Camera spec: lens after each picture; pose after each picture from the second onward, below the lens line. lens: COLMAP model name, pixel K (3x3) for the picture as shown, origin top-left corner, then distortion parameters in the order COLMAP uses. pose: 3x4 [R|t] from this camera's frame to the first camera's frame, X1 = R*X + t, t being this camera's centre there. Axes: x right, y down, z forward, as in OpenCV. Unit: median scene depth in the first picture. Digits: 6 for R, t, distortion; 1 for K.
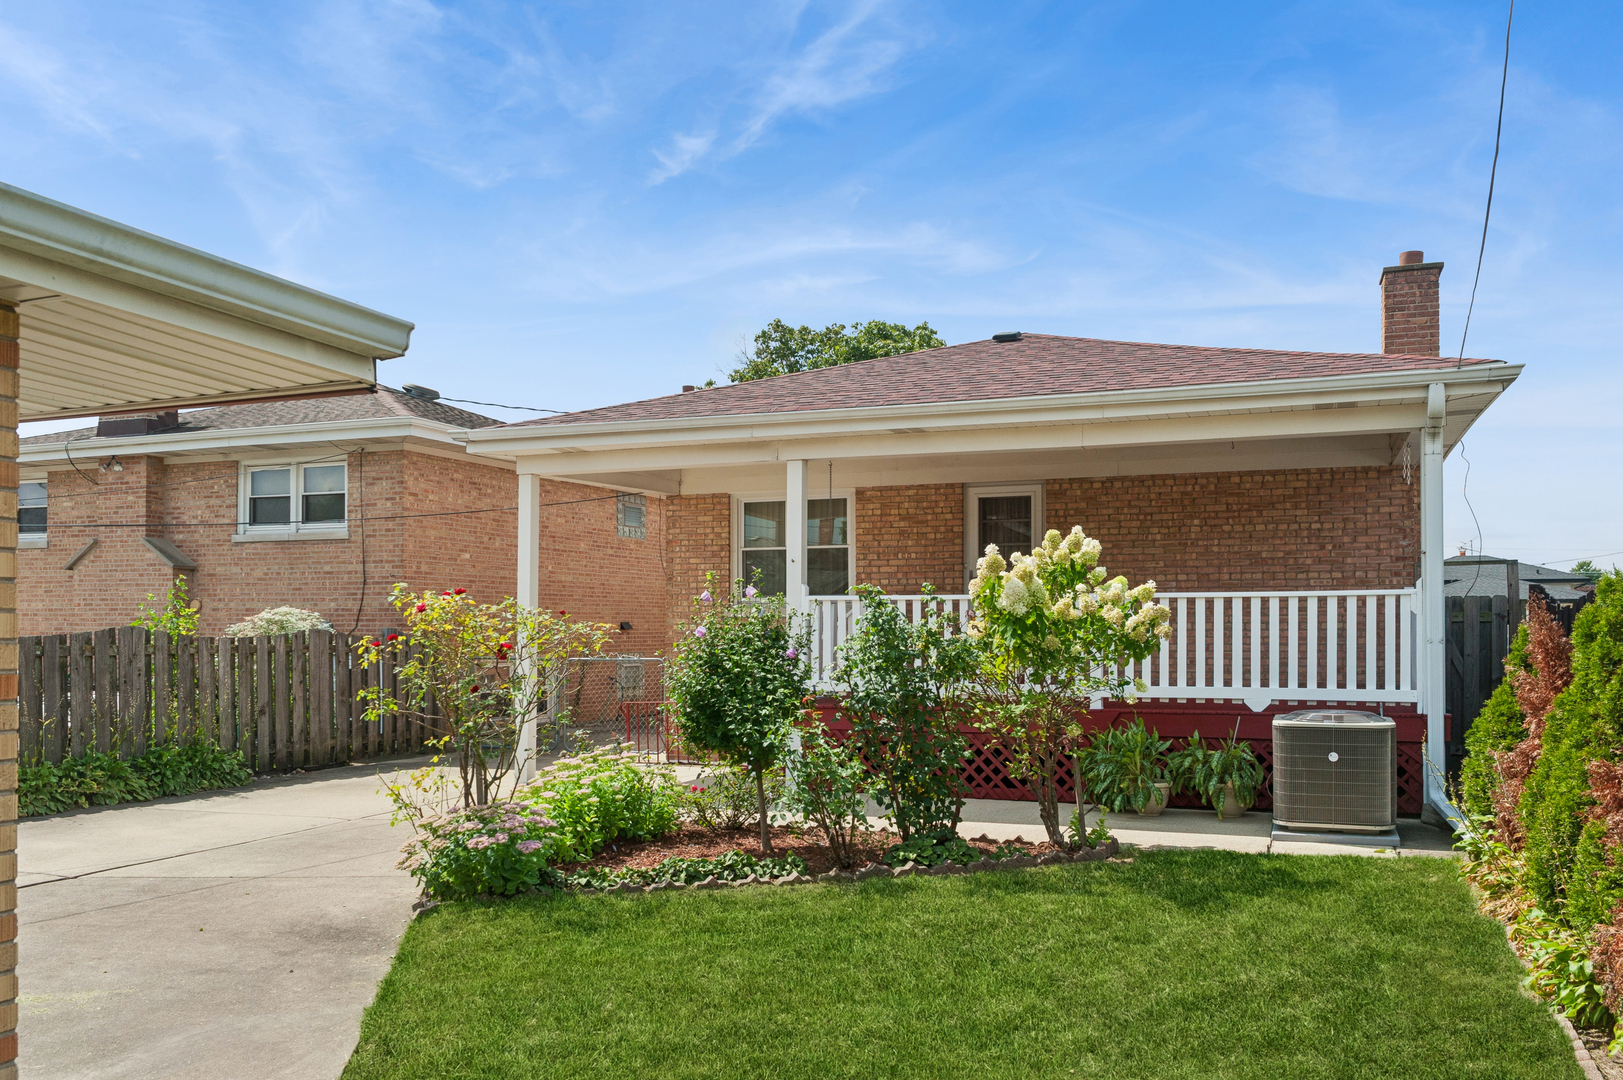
lens RADIAL K [[1281.4, 0, 813.7], [0, 1281.4, 583.0], [0, 0, 1]] dist [-0.023669, 0.009809]
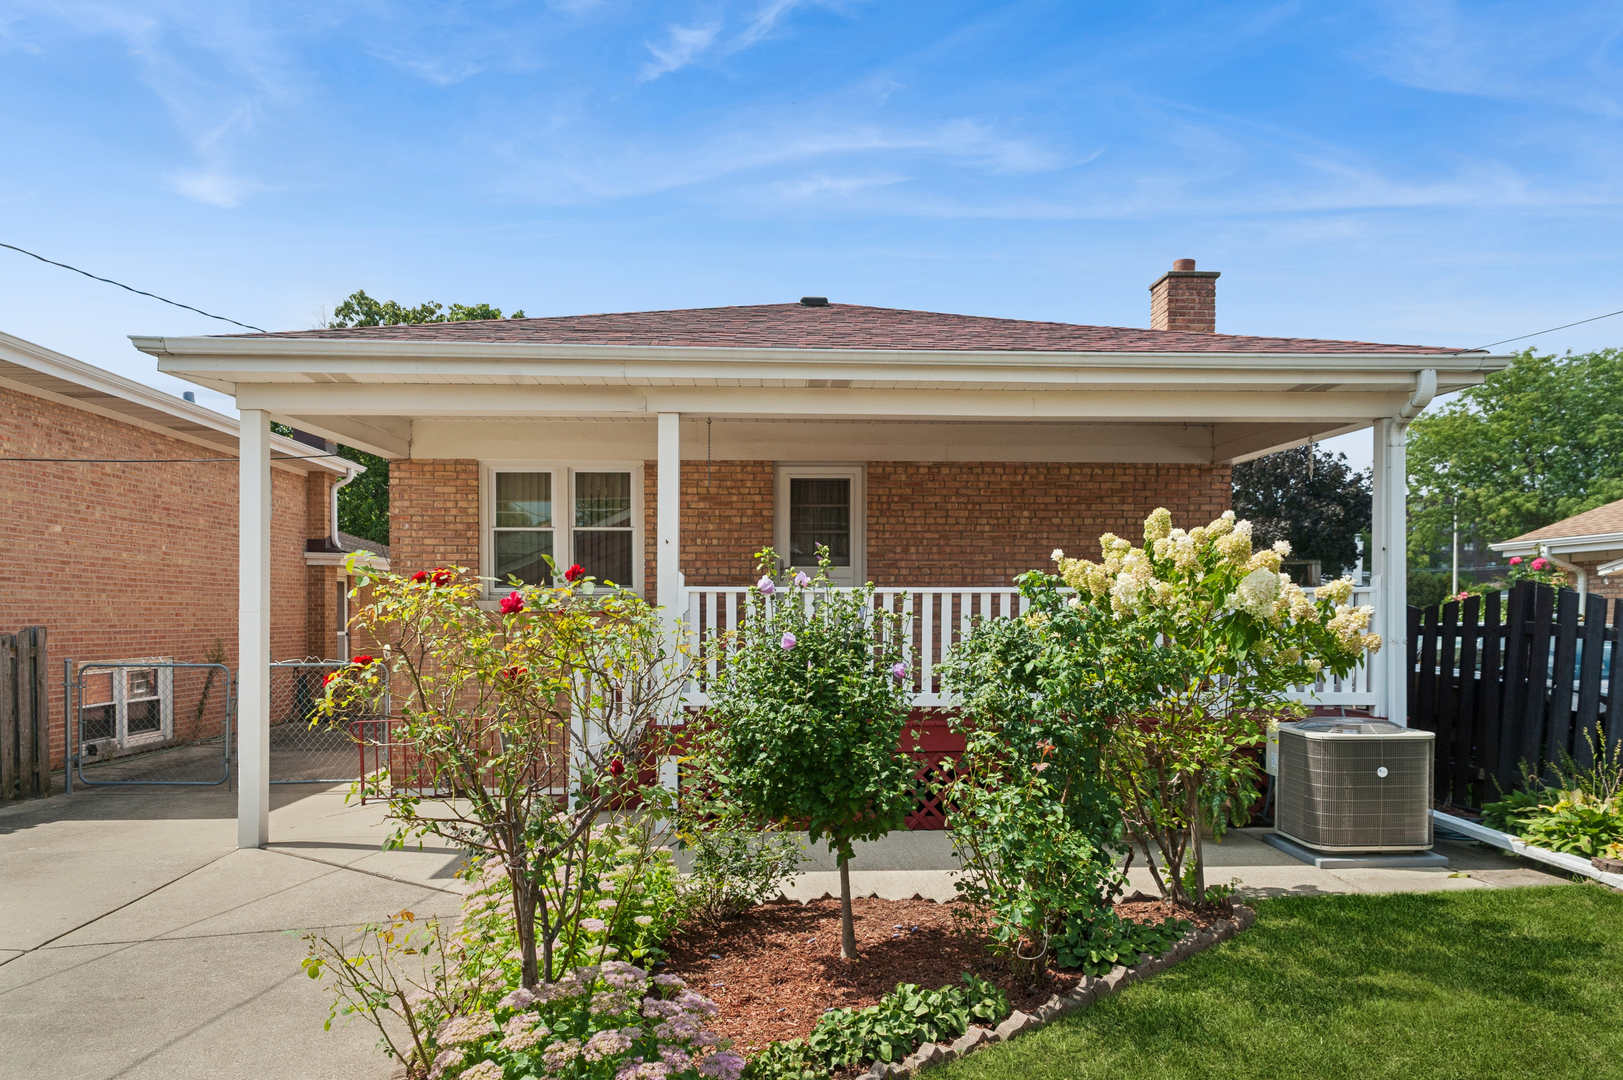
lens RADIAL K [[1133.0, 0, 816.6], [0, 1133.0, 621.2], [0, 0, 1]] dist [0.001816, -0.004883]
pose [[0.913309, -0.001474, 0.407265, -0.185631], [-0.014321, 0.999259, 0.035731, 0.004448], [-0.407016, -0.038466, 0.912611, 0.283243]]
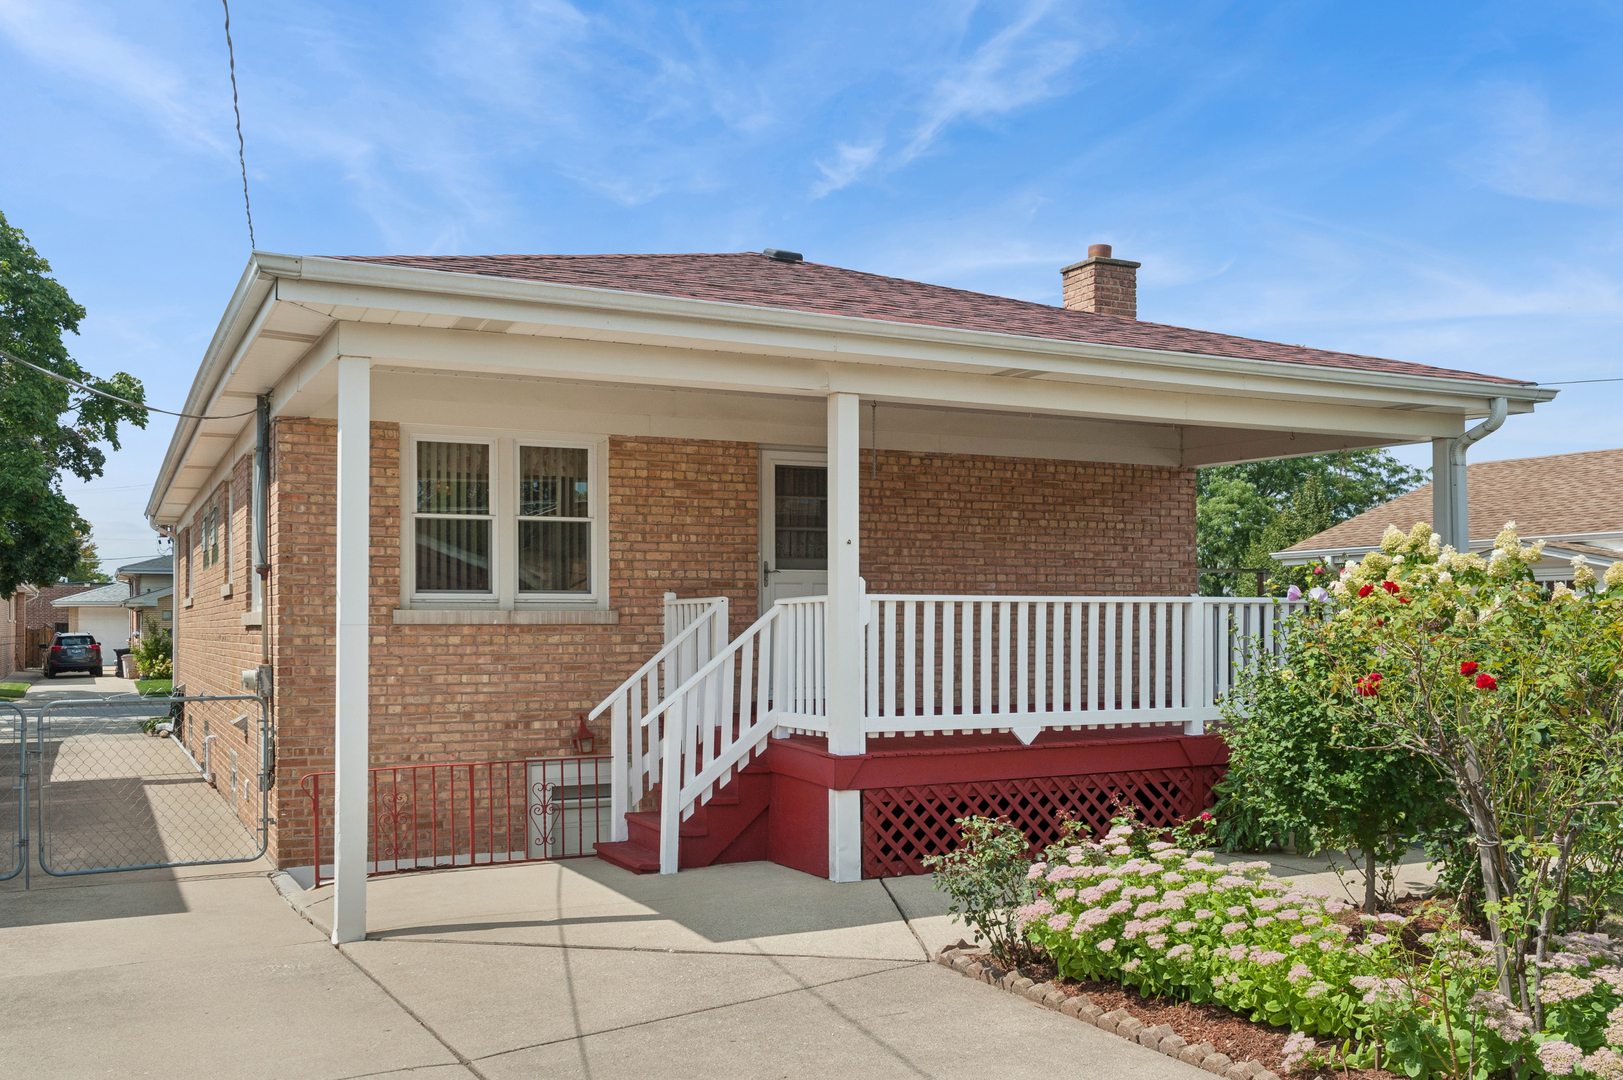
lens RADIAL K [[1485.6, 0, 821.6], [0, 1485.6, 599.4], [0, 0, 1]] dist [-0.011049, -0.009472]
pose [[0.668165, 0.011822, 0.743919, -0.524488], [-0.020992, 0.999775, 0.002967, 0.009443], [-0.743717, -0.017599, 0.668263, 0.419722]]
